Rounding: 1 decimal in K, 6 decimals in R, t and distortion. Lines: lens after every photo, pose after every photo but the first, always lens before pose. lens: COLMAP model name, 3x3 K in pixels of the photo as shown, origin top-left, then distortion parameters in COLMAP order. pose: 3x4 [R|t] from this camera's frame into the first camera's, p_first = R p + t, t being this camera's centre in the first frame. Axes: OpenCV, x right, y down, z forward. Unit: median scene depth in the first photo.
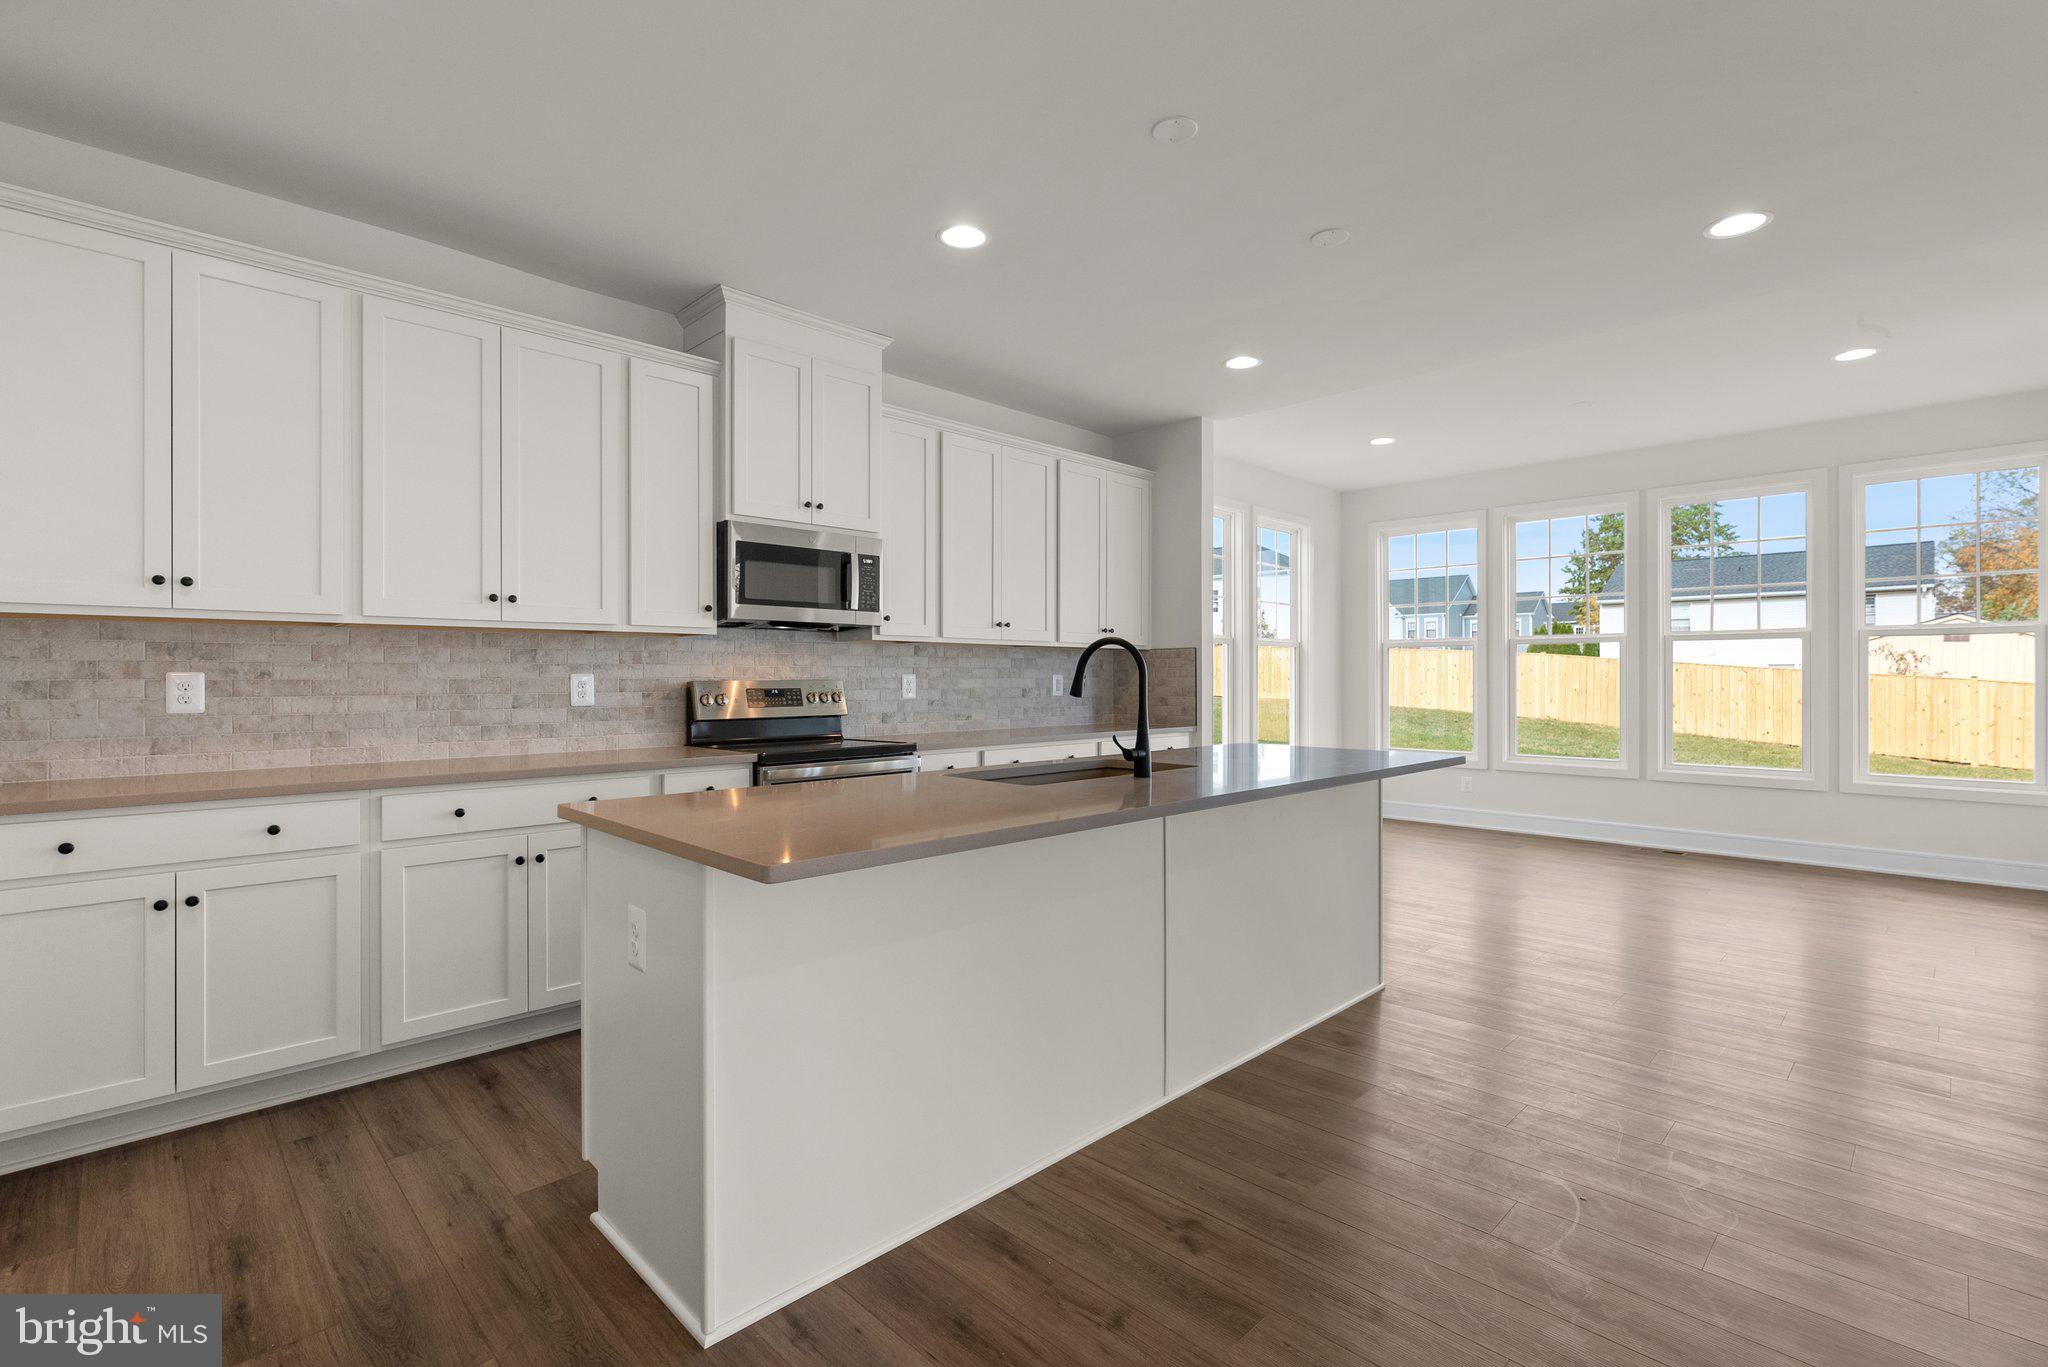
lens RADIAL K [[928.8, 0, 1027.6], [0, 928.8, 674.3], [0, 0, 1]] dist [-0.009937, 0.004602]
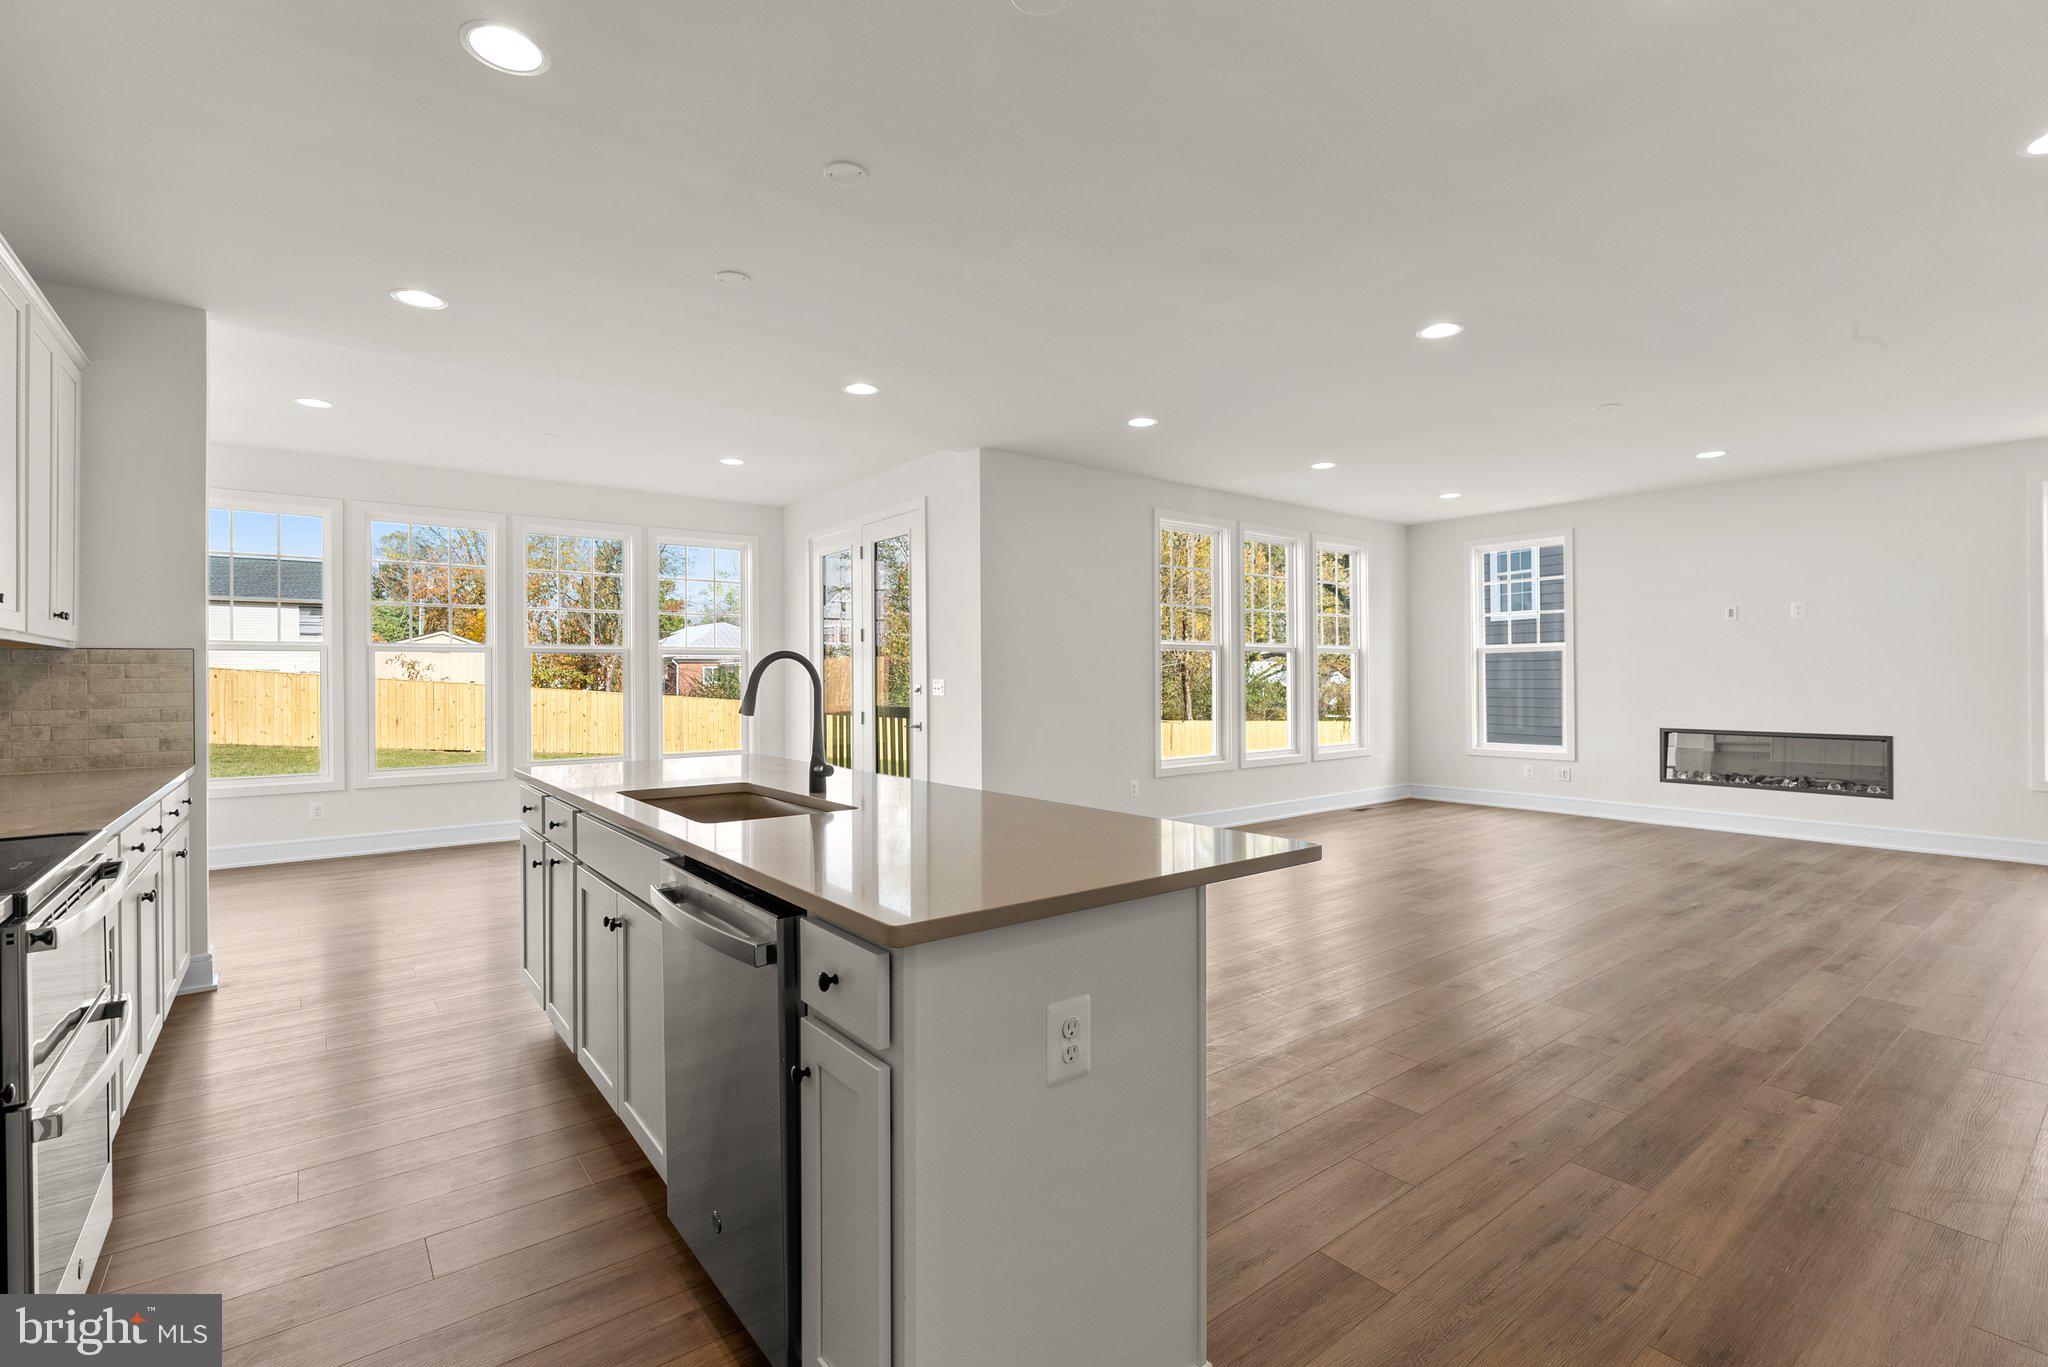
lens RADIAL K [[920.7, 0, 1018.8], [0, 920.7, 675.9], [0, 0, 1]] dist [-0.010245, 0.000889]
pose [[0.121508, 0.001648, 0.992589, -0.577708], [0.001764, 0.999997, -0.001876, -0.009038], [-0.992589, 0.001979, 0.121505, 0.462642]]
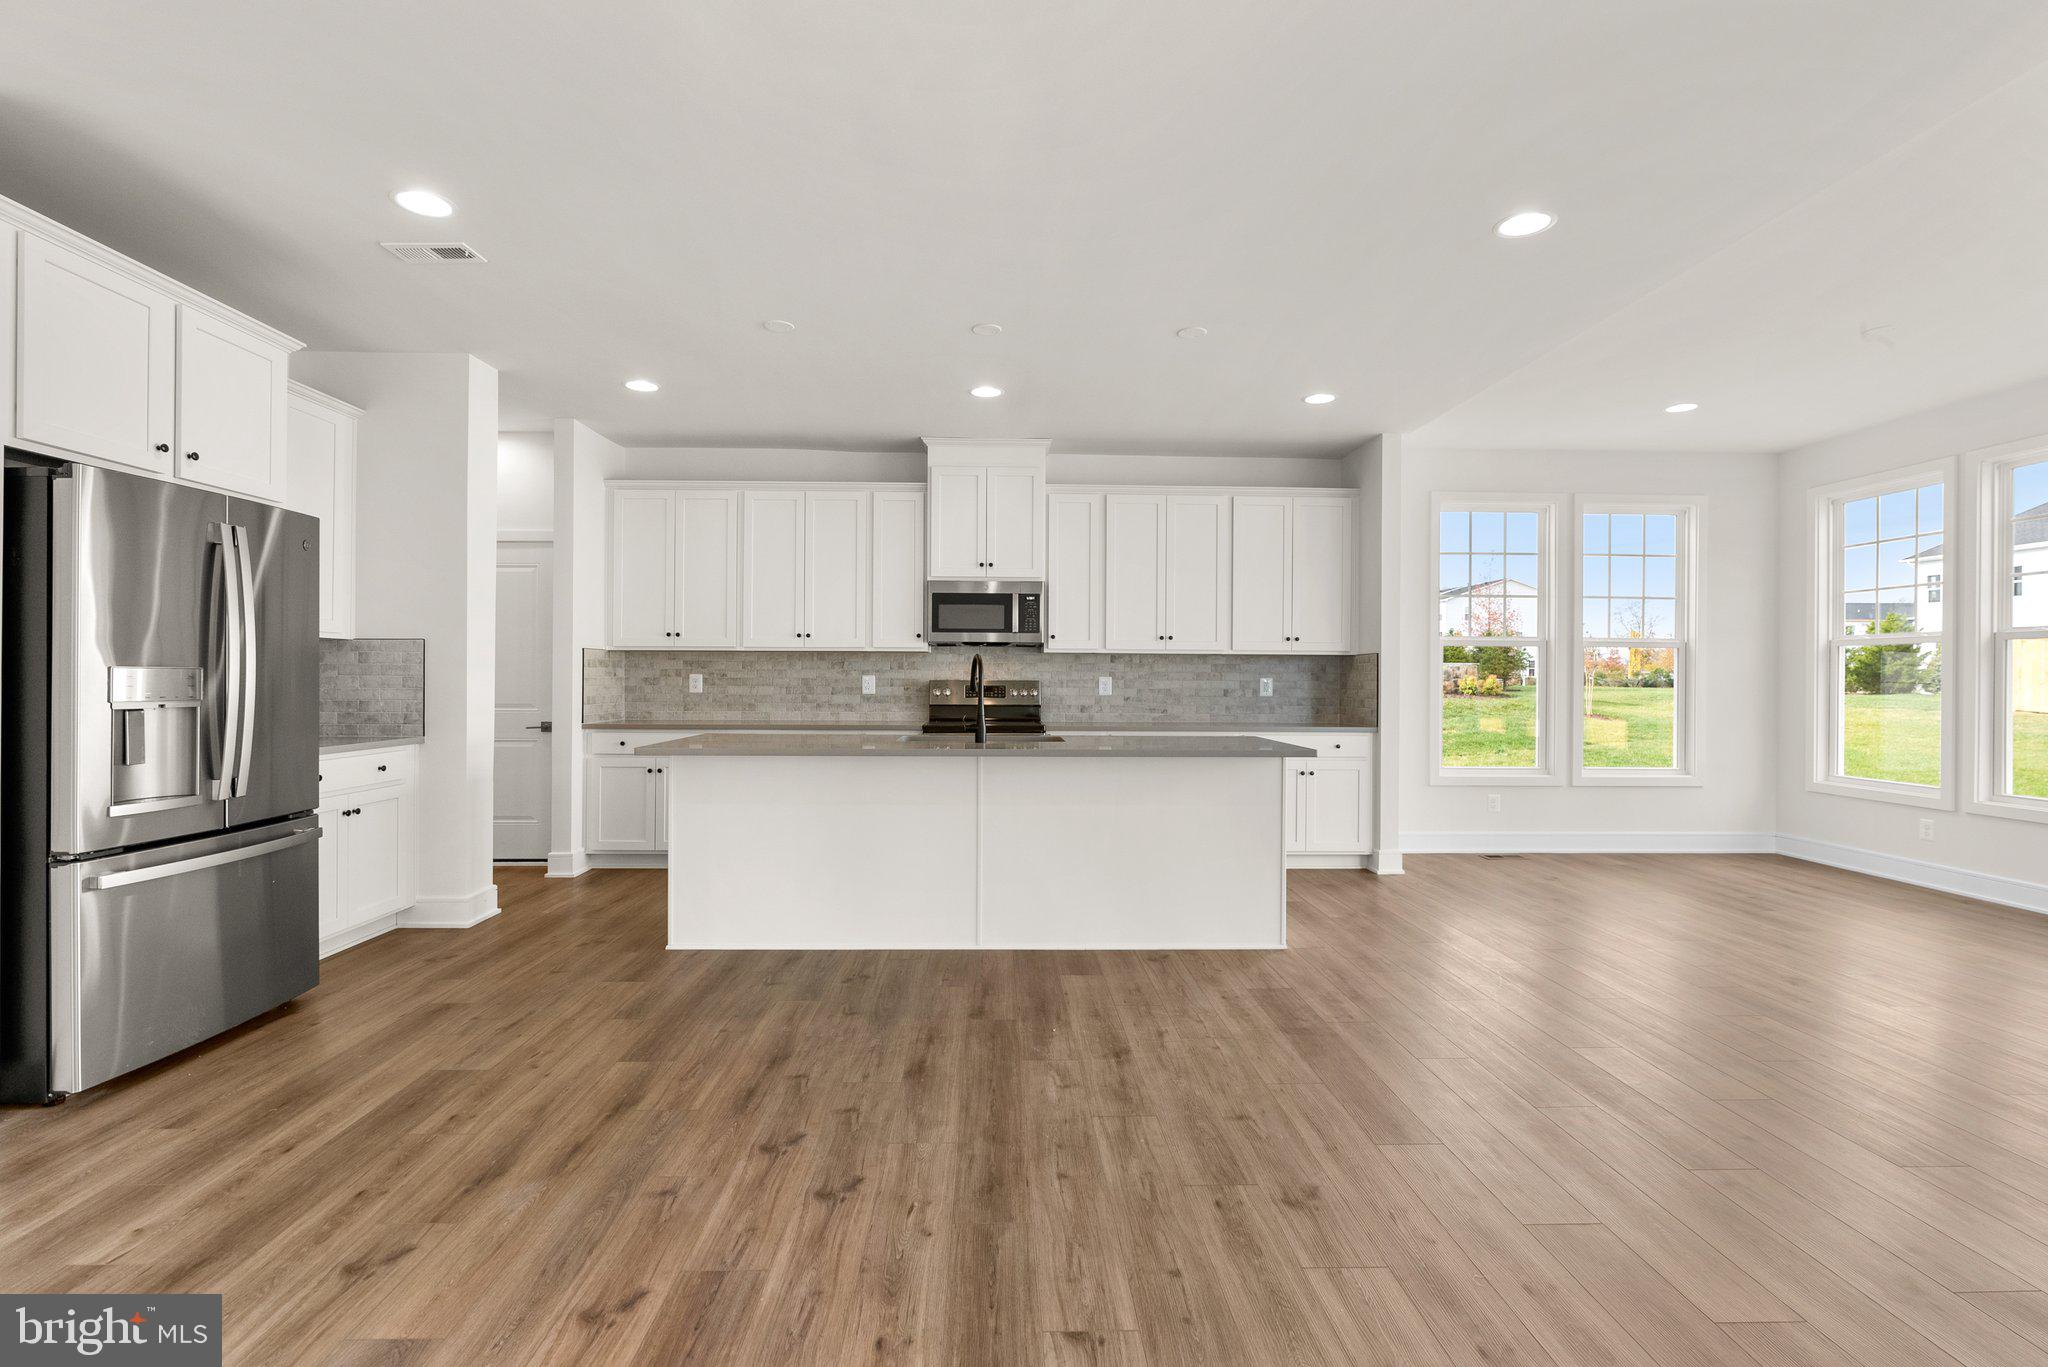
lens RADIAL K [[932.9, 0, 1021.7], [0, 932.9, 680.8], [0, 0, 1]] dist [-0.006002, 0.000210]
pose [[0.731048, 0.008183, -0.682277, 0.867667], [-0.004700, 0.999965, 0.006956, -0.003831], [0.682310, -0.001878, 0.731061, -0.071903]]
